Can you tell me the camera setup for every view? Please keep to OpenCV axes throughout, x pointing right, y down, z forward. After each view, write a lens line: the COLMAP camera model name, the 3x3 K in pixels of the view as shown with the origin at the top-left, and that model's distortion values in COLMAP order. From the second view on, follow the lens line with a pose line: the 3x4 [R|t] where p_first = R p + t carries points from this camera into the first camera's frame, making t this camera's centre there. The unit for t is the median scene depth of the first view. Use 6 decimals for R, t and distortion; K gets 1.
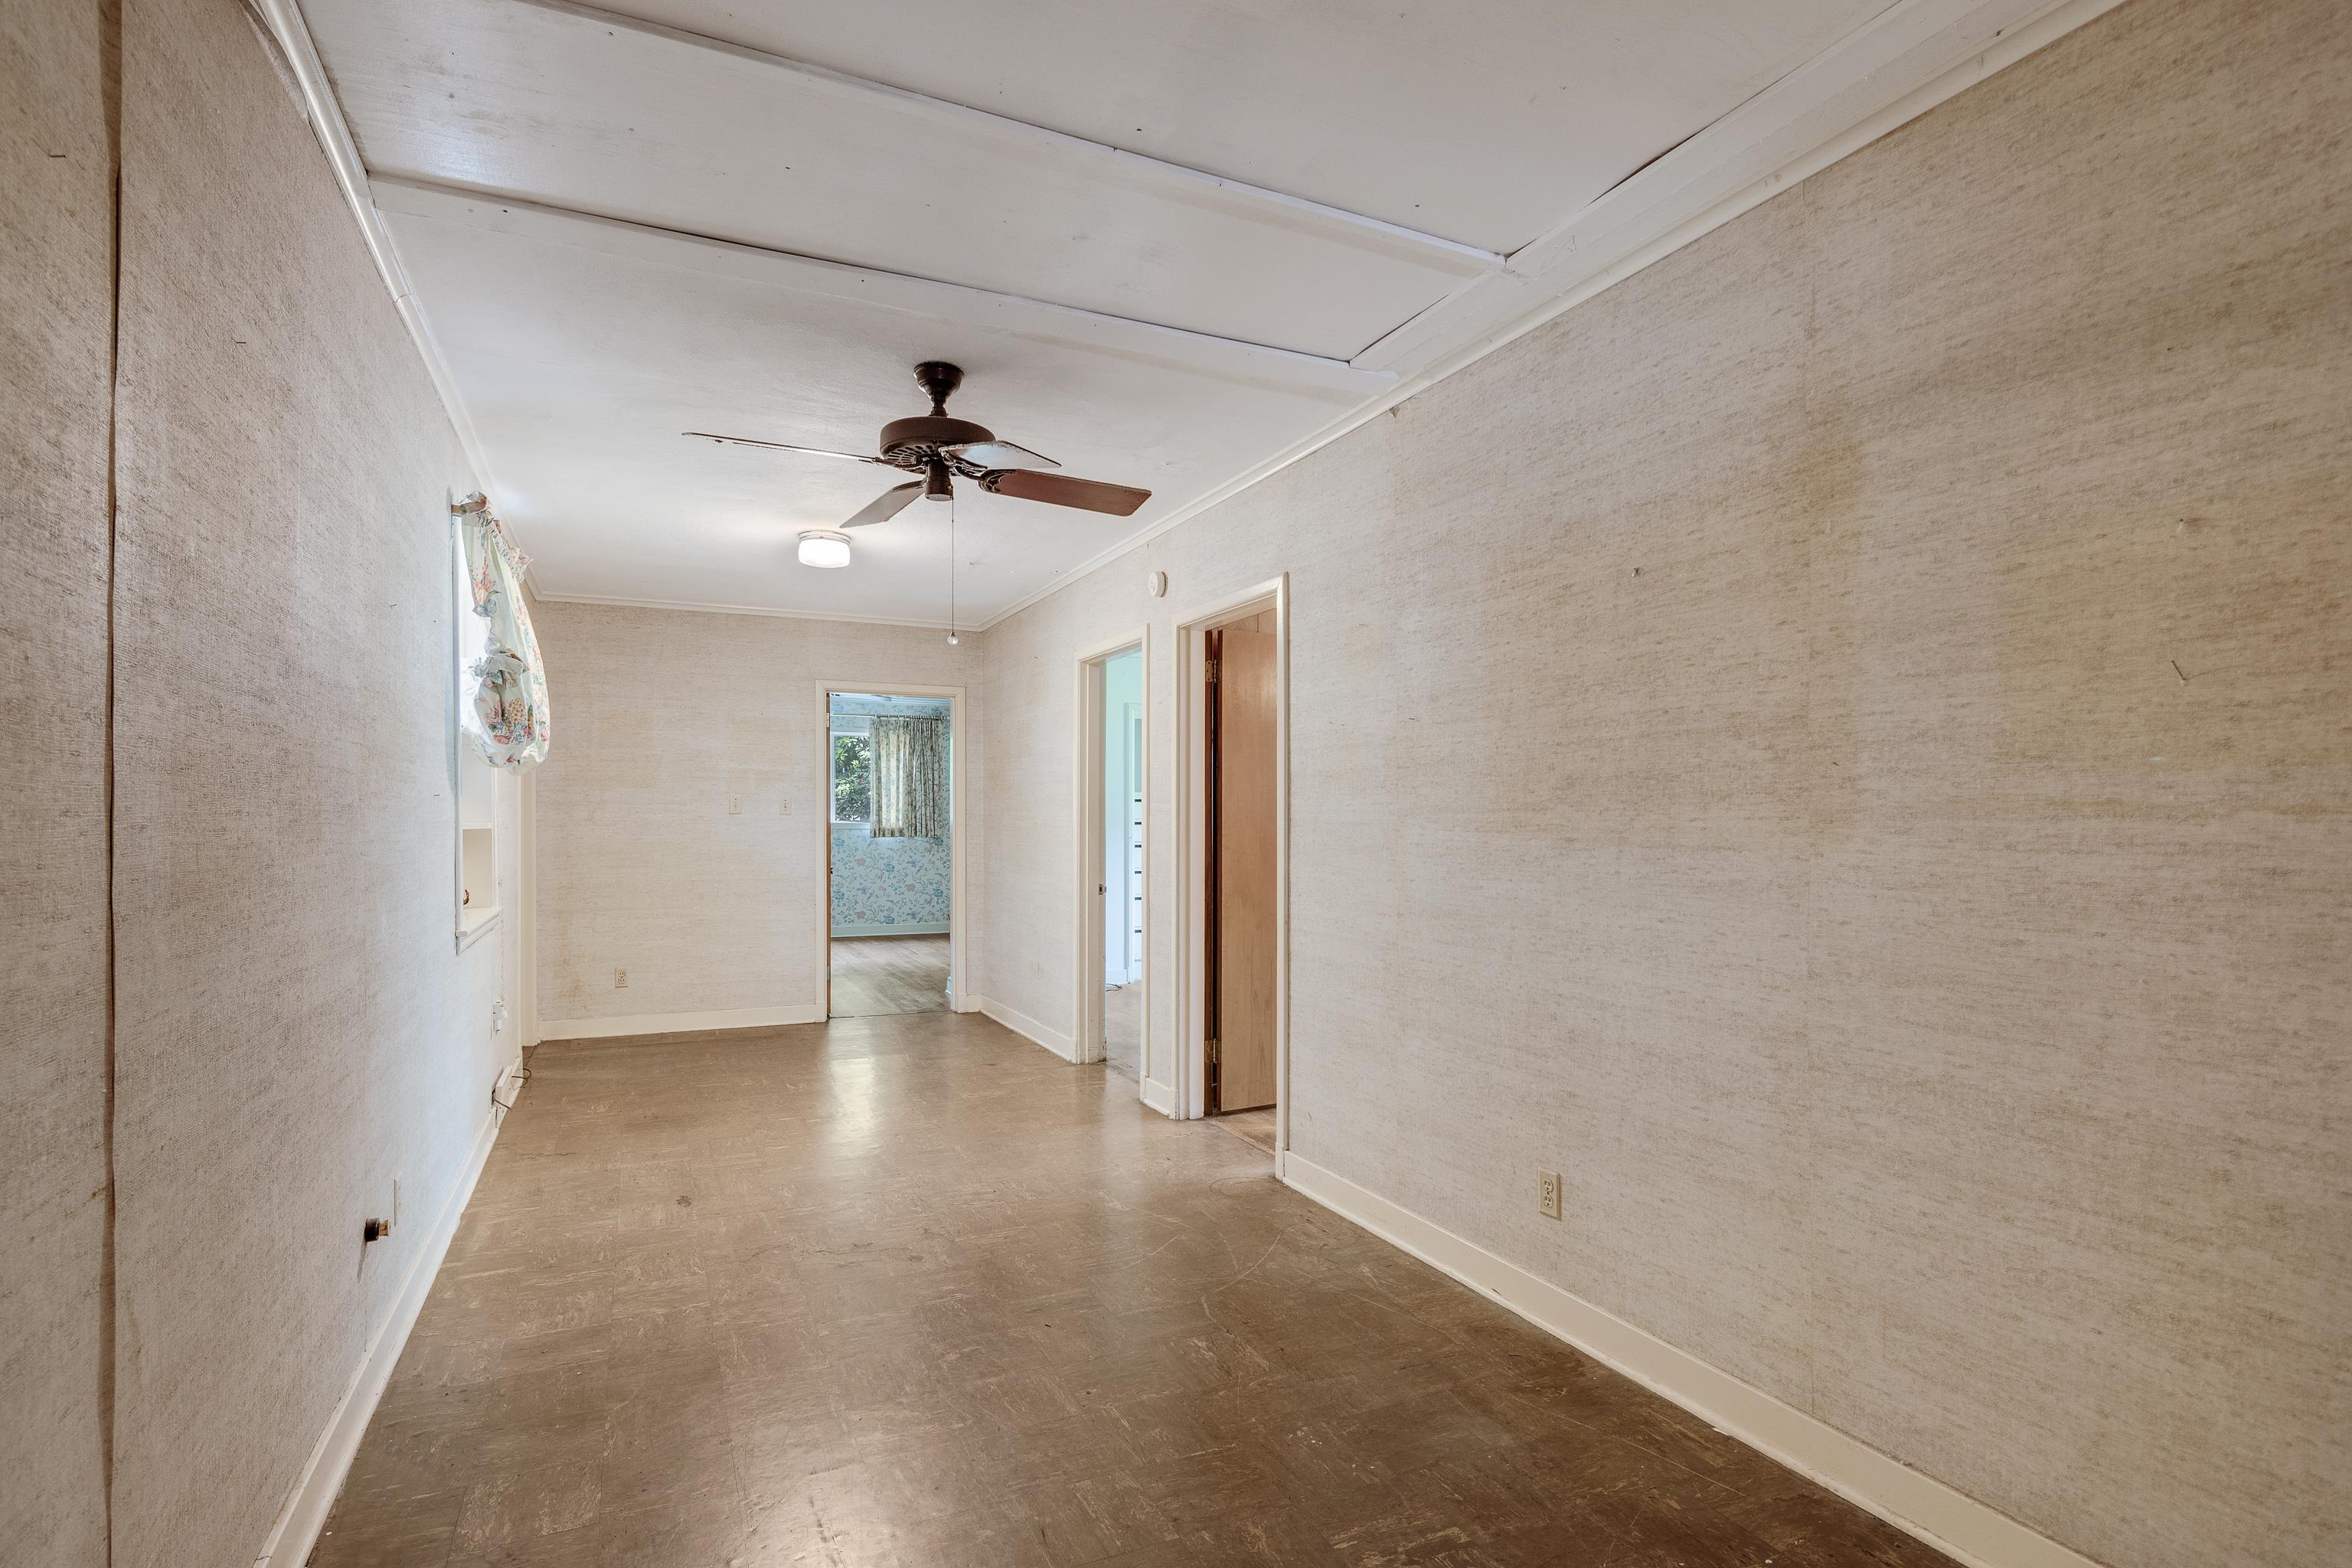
lens RADIAL K [[1152.6, 0, 1174.4], [0, 1152.6, 795.9], [0, 0, 1]] dist [-0.000532, -0.000045]
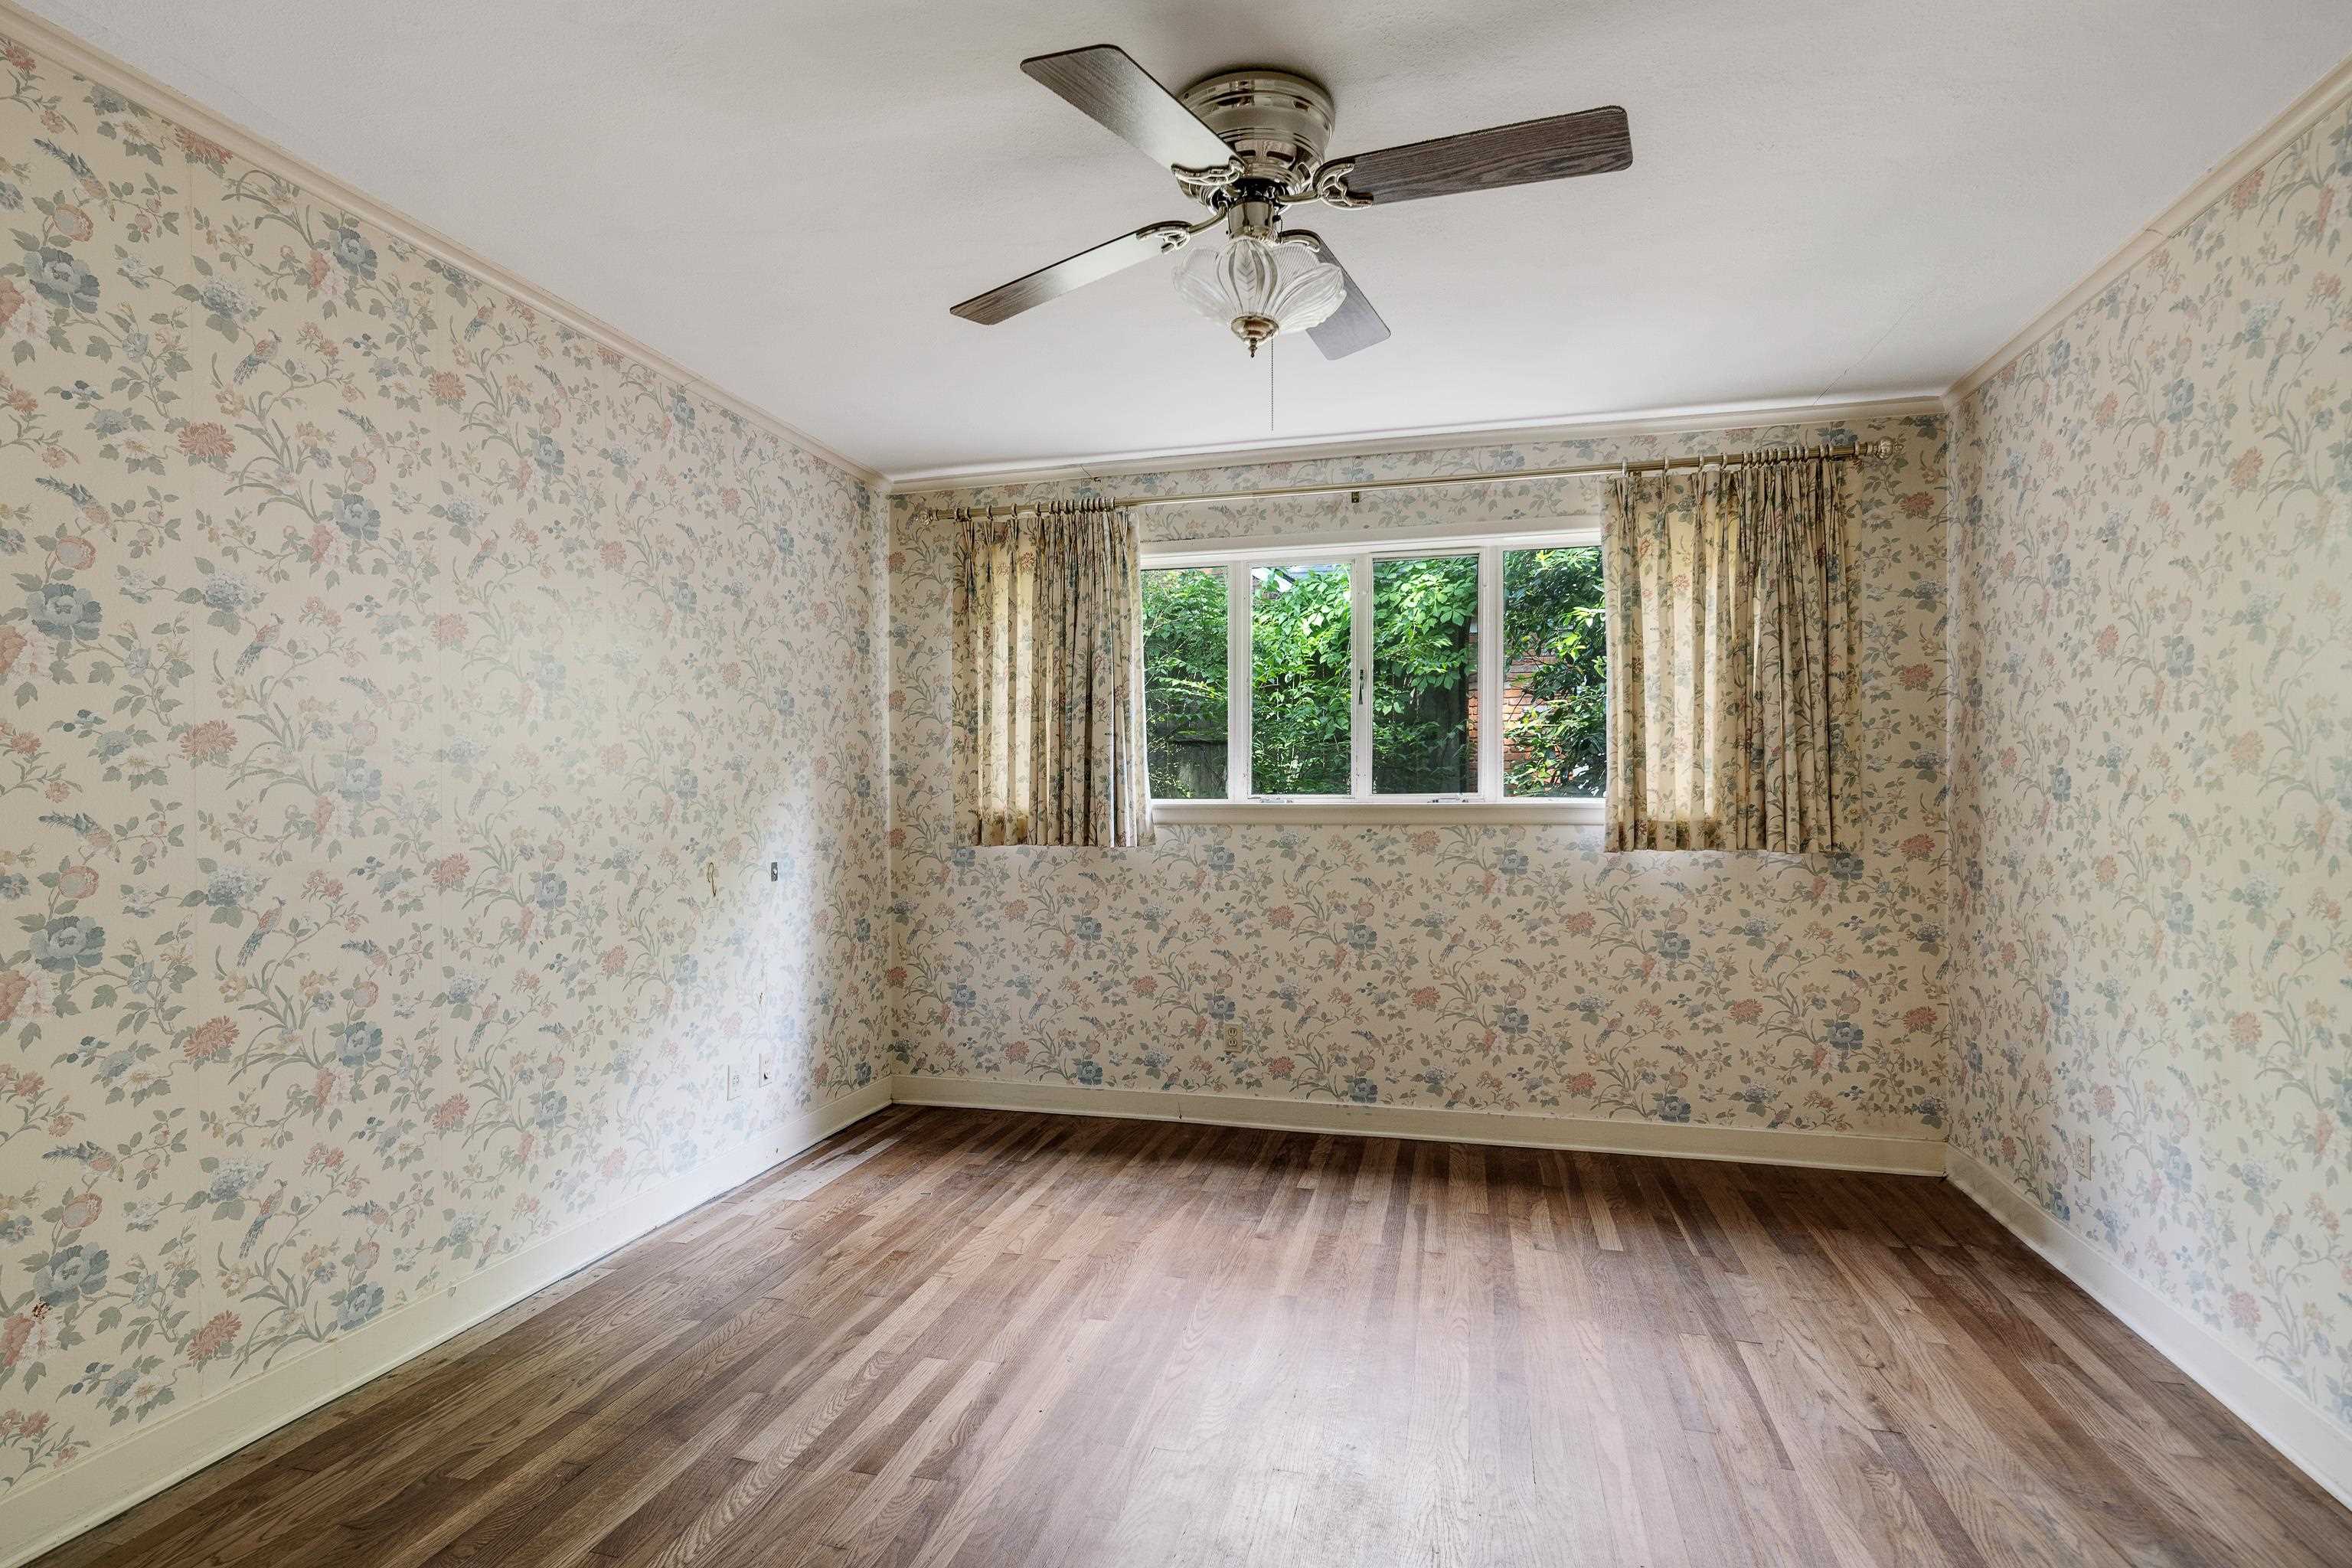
lens RADIAL K [[1145.3, 0, 1164.5], [0, 1145.3, 793.9], [0, 0, 1]] dist [0.000500, -0.002854]
pose [[0.771514, -0.001606, -0.636211, -0.154858], [0.010248, 0.999898, 0.009904, 0.016140], [0.636130, -0.014161, 0.771452, 0.670190]]
